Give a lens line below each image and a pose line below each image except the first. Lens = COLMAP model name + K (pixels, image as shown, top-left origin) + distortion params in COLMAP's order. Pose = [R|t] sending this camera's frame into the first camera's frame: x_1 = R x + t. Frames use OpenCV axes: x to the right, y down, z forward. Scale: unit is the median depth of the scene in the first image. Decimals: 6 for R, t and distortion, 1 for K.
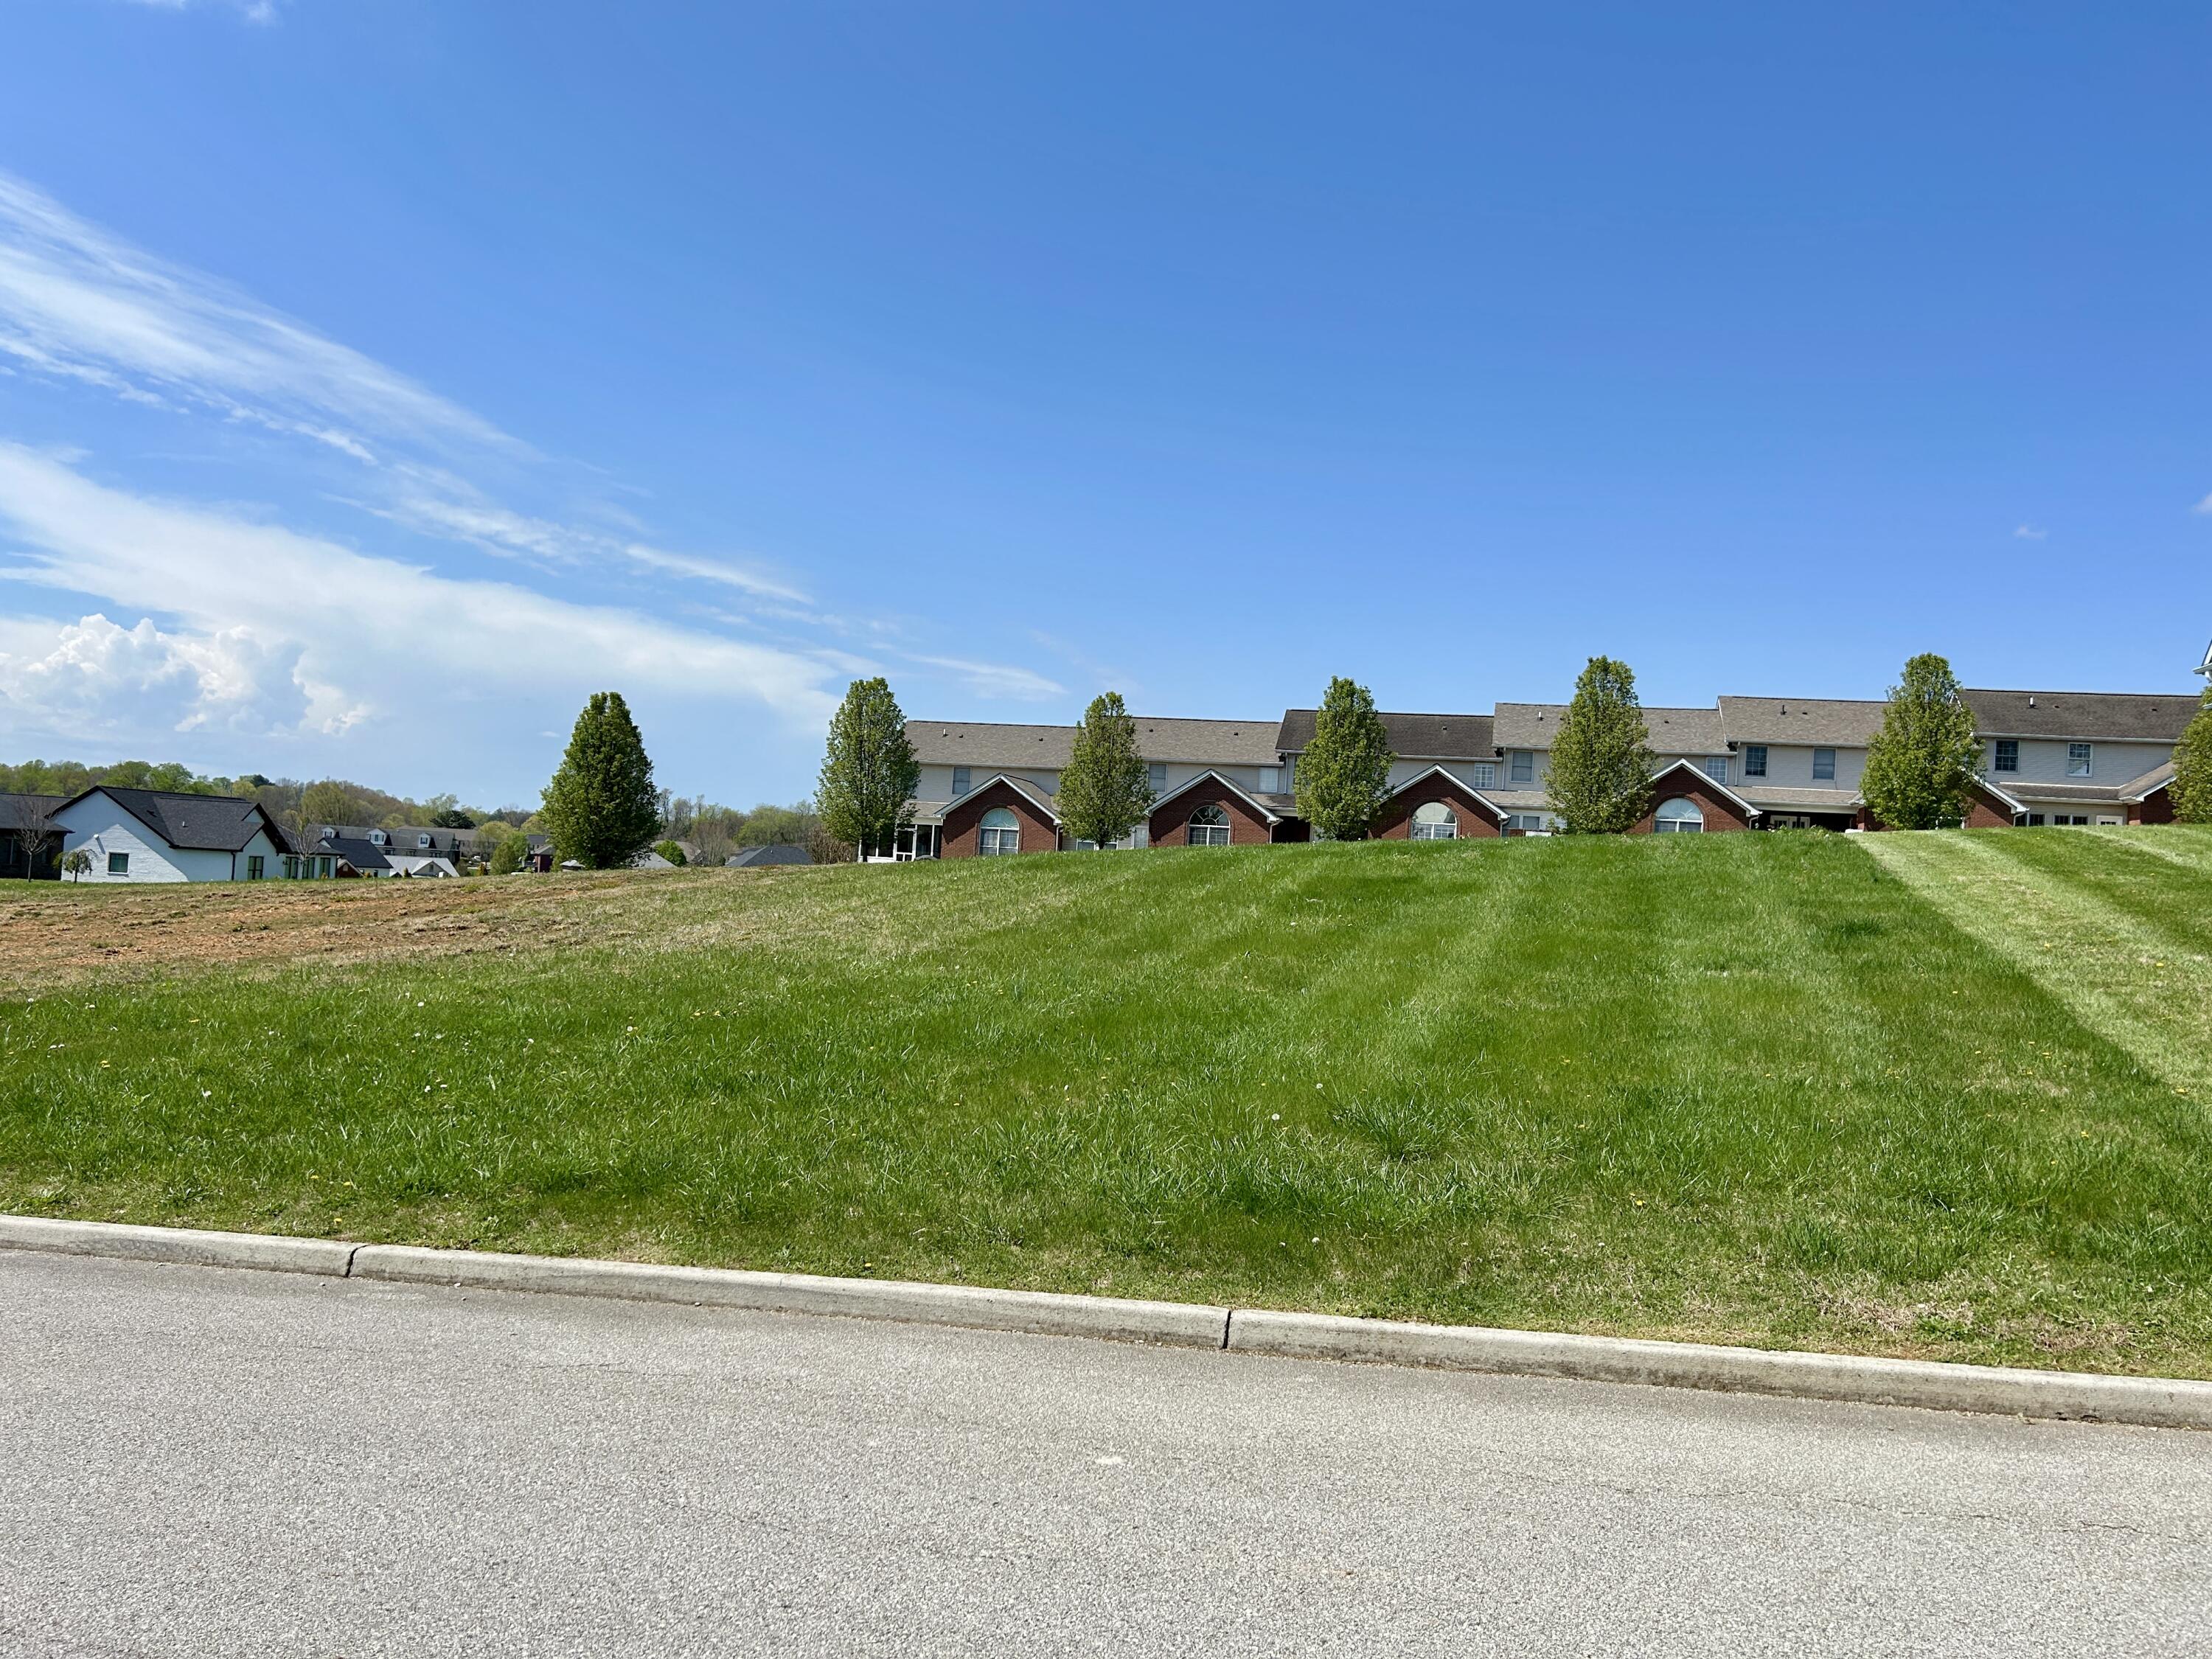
lens RADIAL K [[1660.5, 0, 1097.4], [0, 1660.5, 845.0], [0, 0, 1]] dist [0.033596, -0.032090]
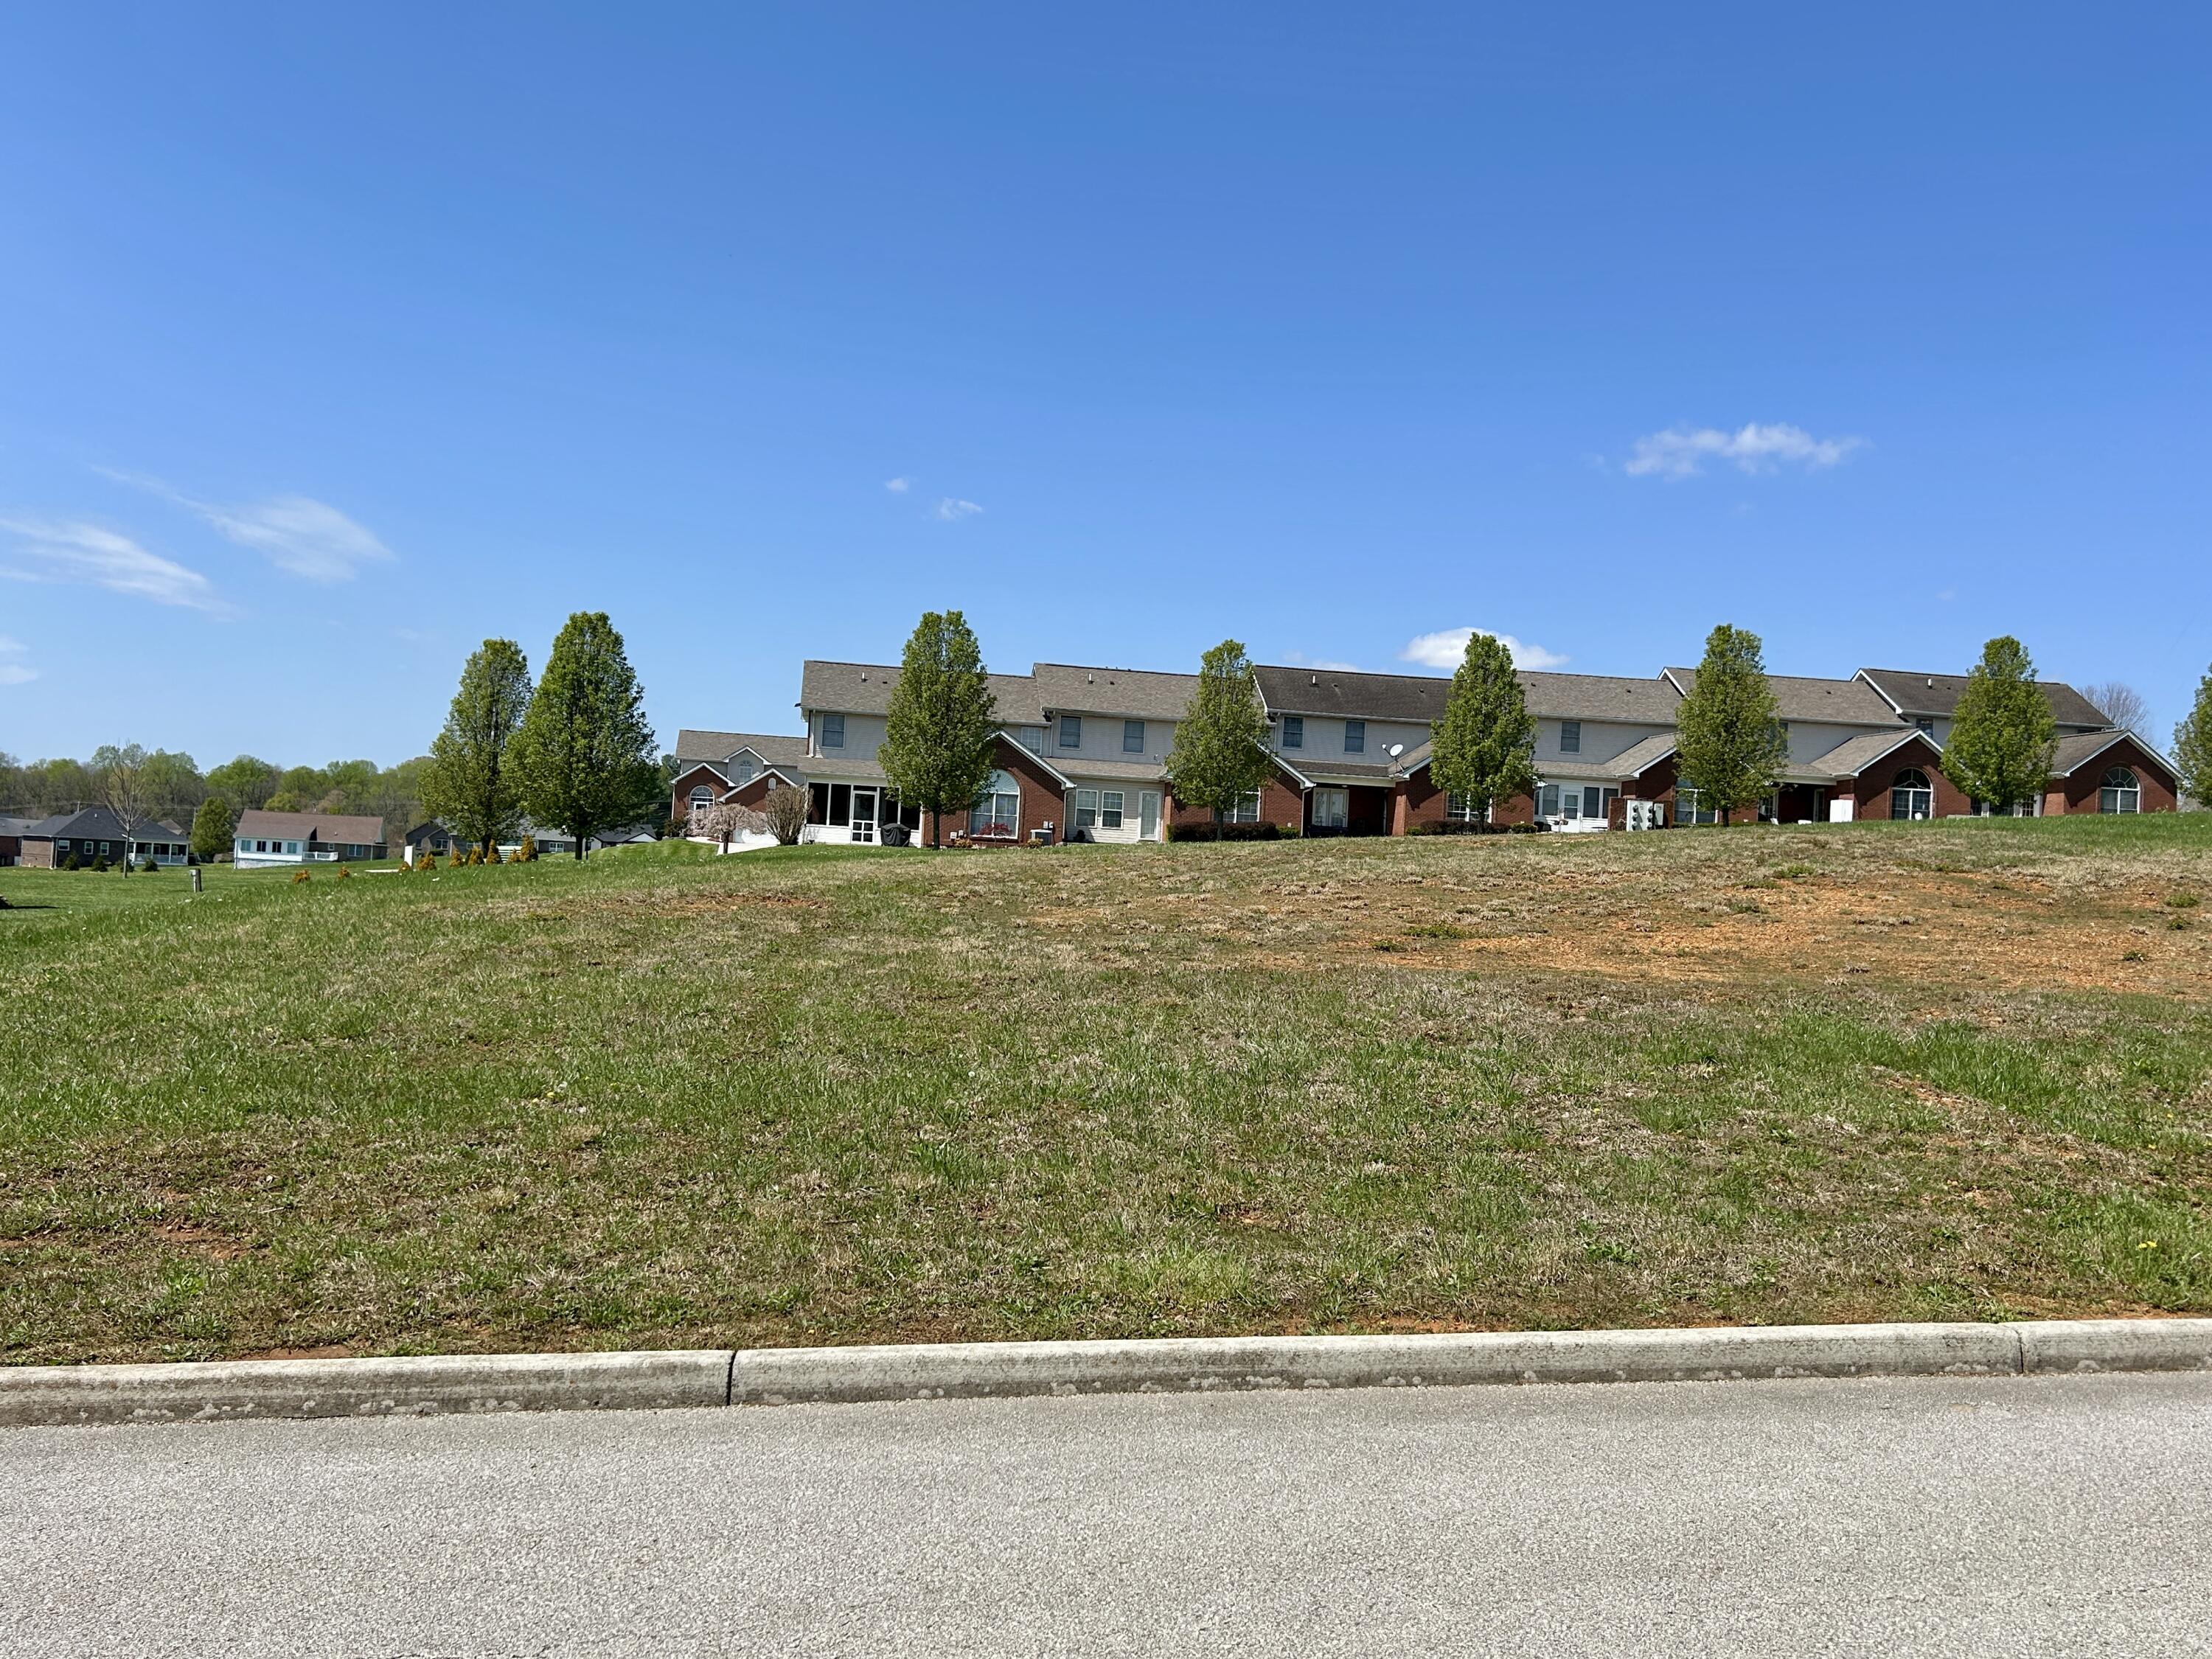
lens RADIAL K [[1841.1, 0, 1094.3], [0, 1841.1, 810.1], [0, 0, 1]] dist [0.084463, 0.005918]
pose [[0.927607, 0.005974, 0.373510, -0.109449], [-0.004783, 0.999980, -0.004116, 0.000707], [-0.373527, 0.002032, 0.927617, 0.033608]]
